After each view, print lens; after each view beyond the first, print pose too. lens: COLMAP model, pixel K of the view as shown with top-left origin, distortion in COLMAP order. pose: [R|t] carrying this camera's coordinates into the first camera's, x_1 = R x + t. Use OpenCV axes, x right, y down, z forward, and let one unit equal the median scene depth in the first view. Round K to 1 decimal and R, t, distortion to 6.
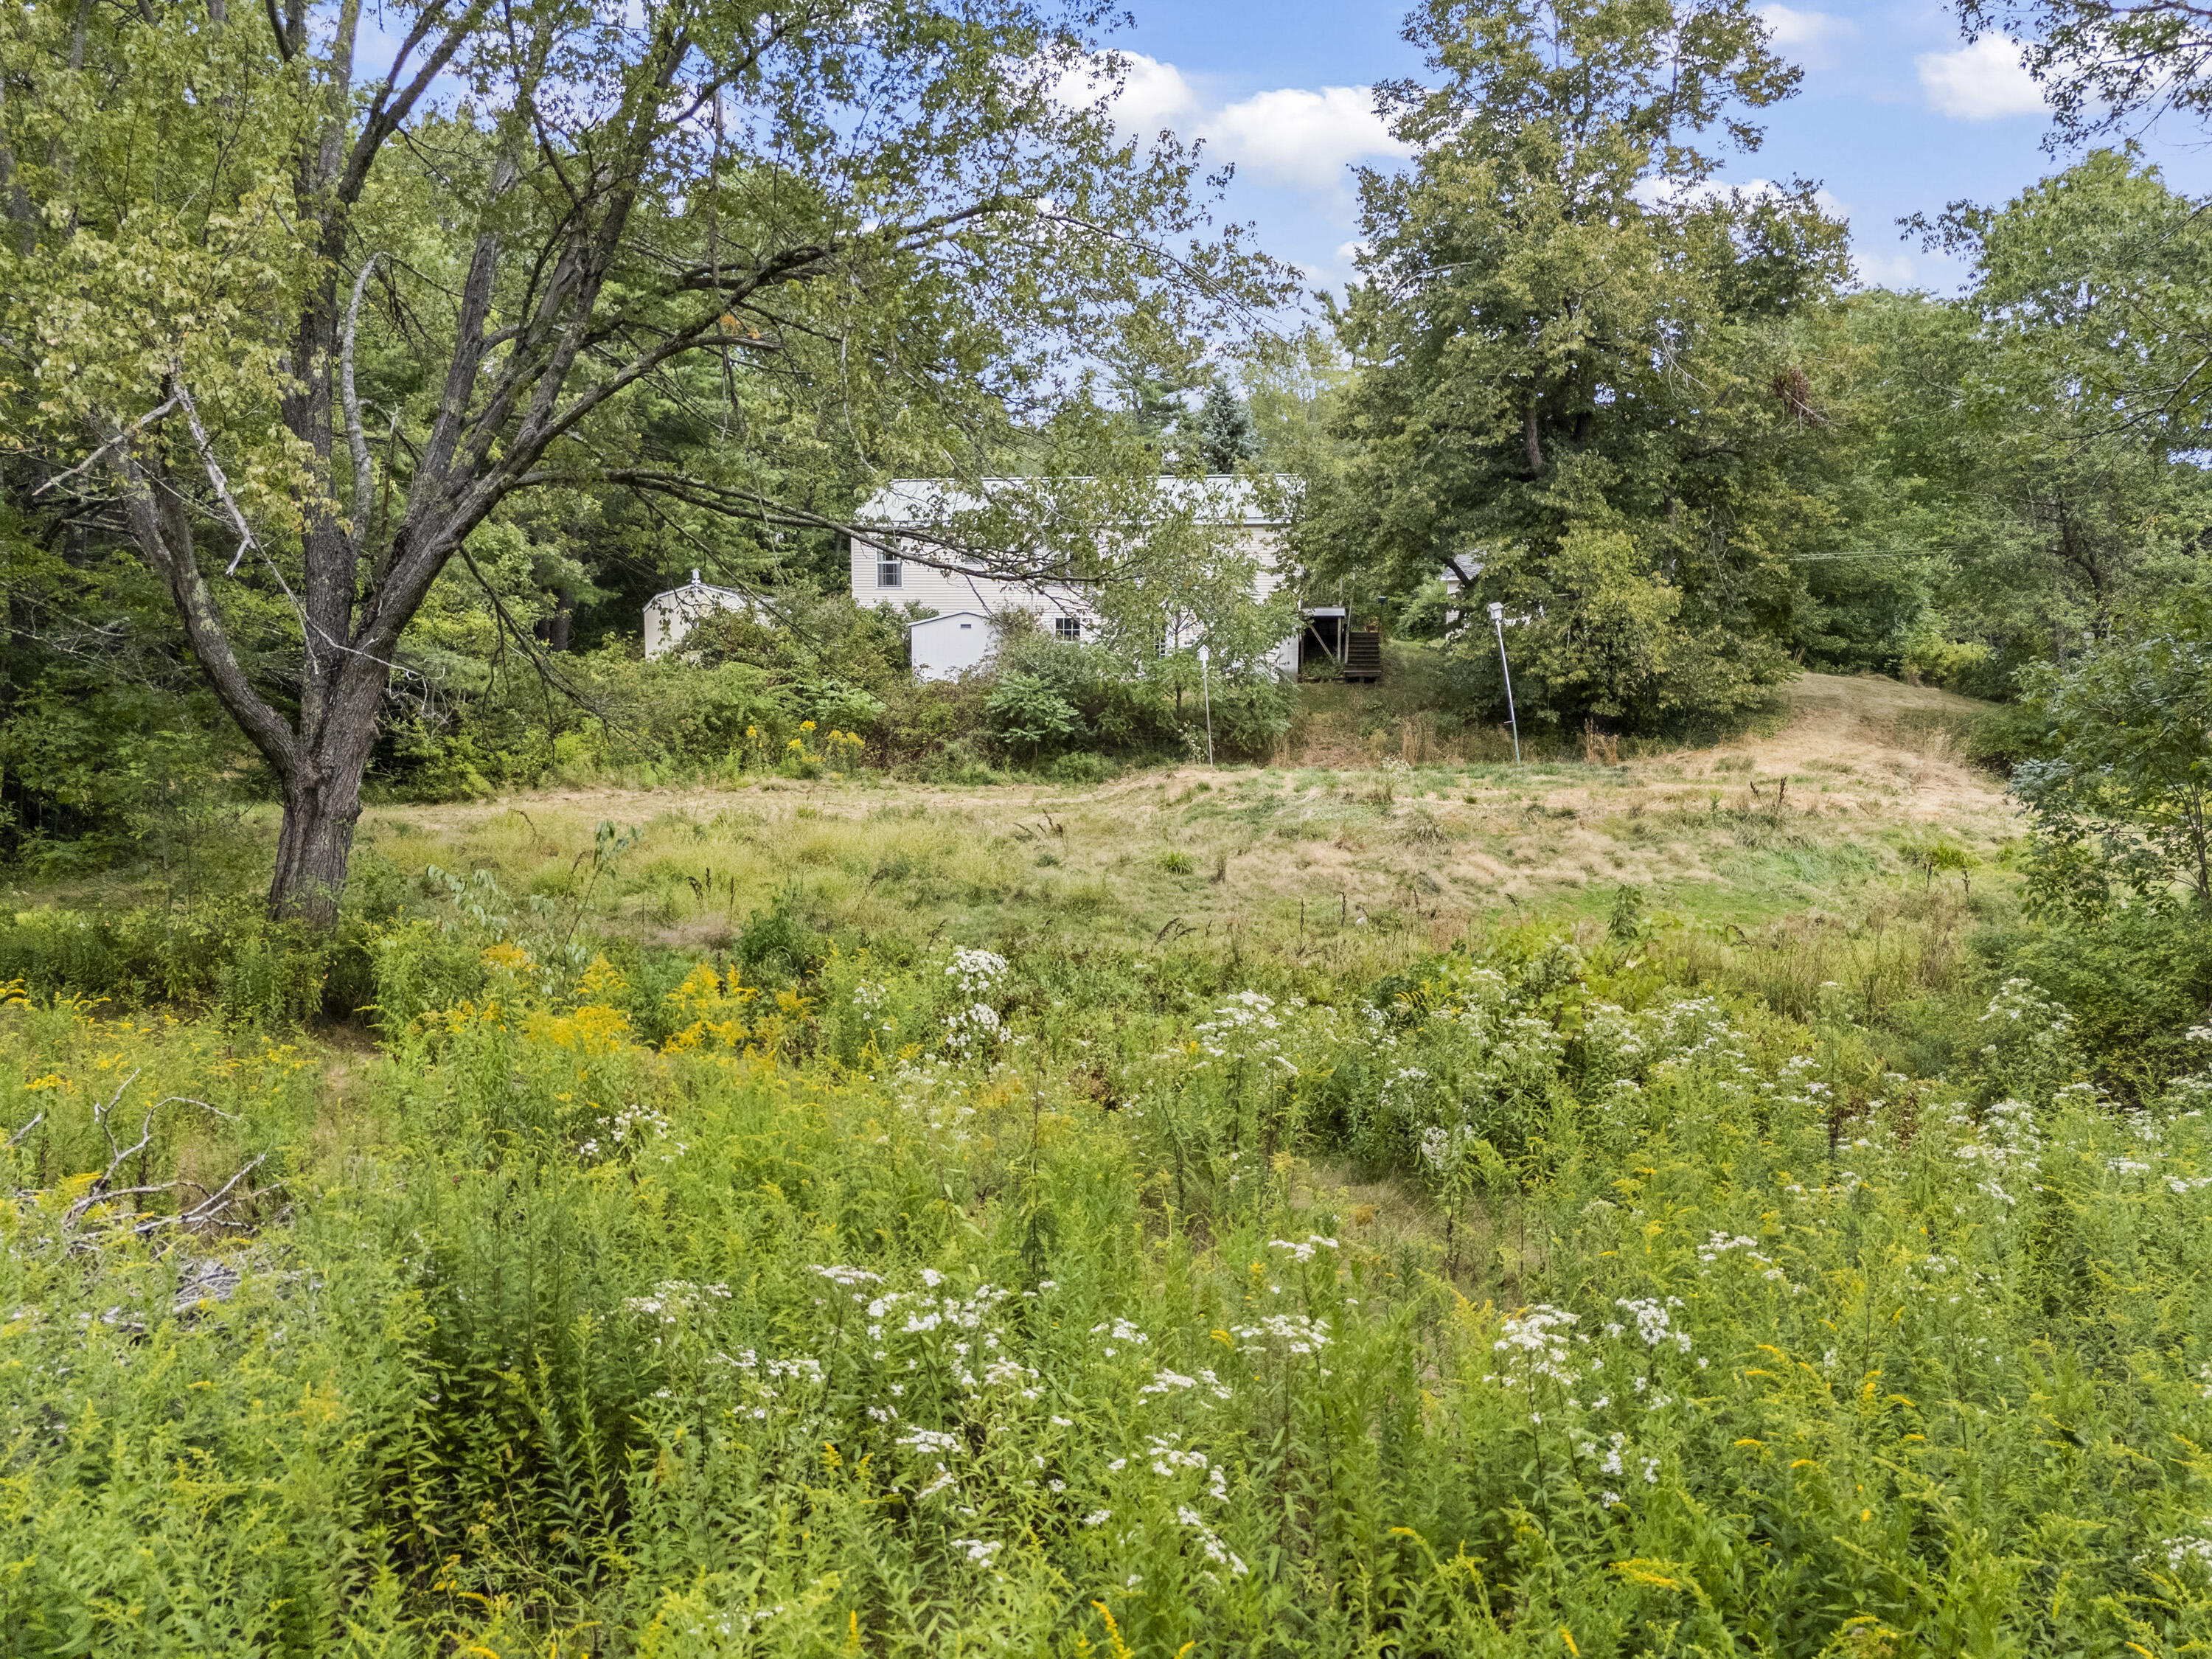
lens RADIAL K [[1673.9, 0, 1096.1], [0, 1673.9, 828.4], [0, 0, 1]] dist [0.016126, 0.000248]
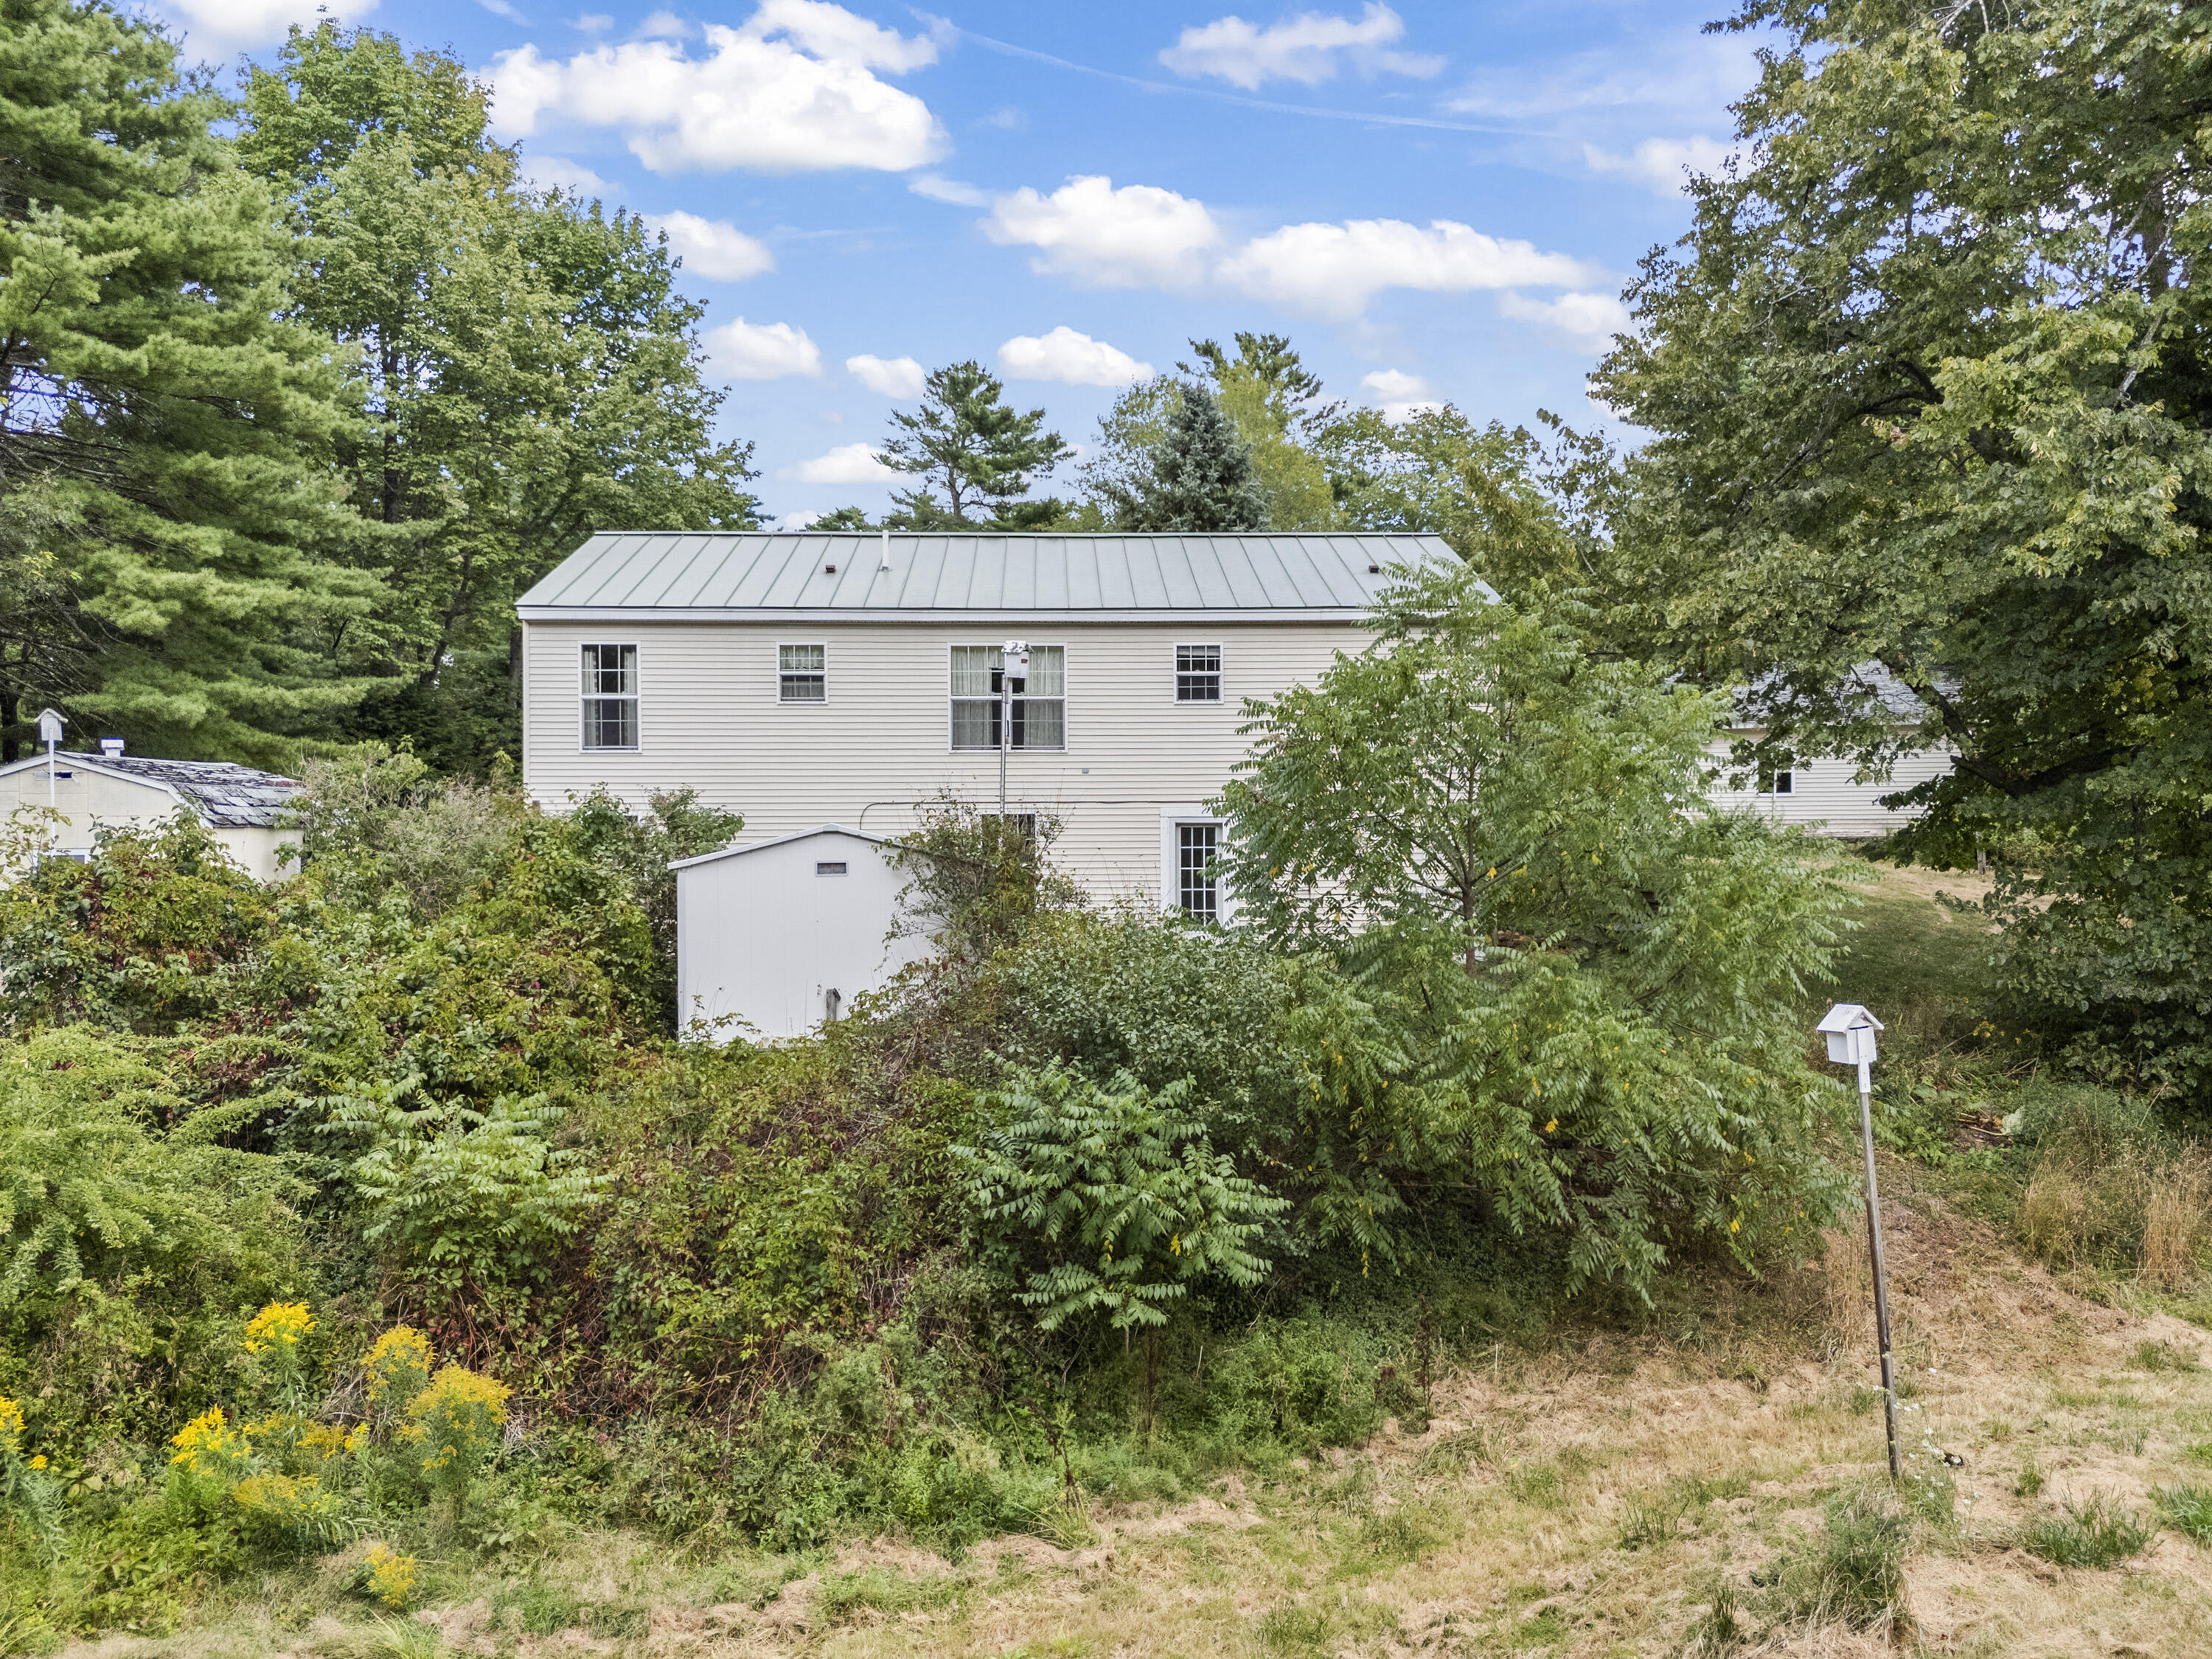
lens RADIAL K [[1673.9, 0, 1096.1], [0, 1673.9, 828.4], [0, 0, 1]] dist [0.016126, 0.000248]
pose [[0.986758, -0.006651, 0.162062, -0.078073], [0.019744, 0.996654, -0.079317, -0.097743], [-0.160992, 0.081467, 0.983588, 0.618795]]
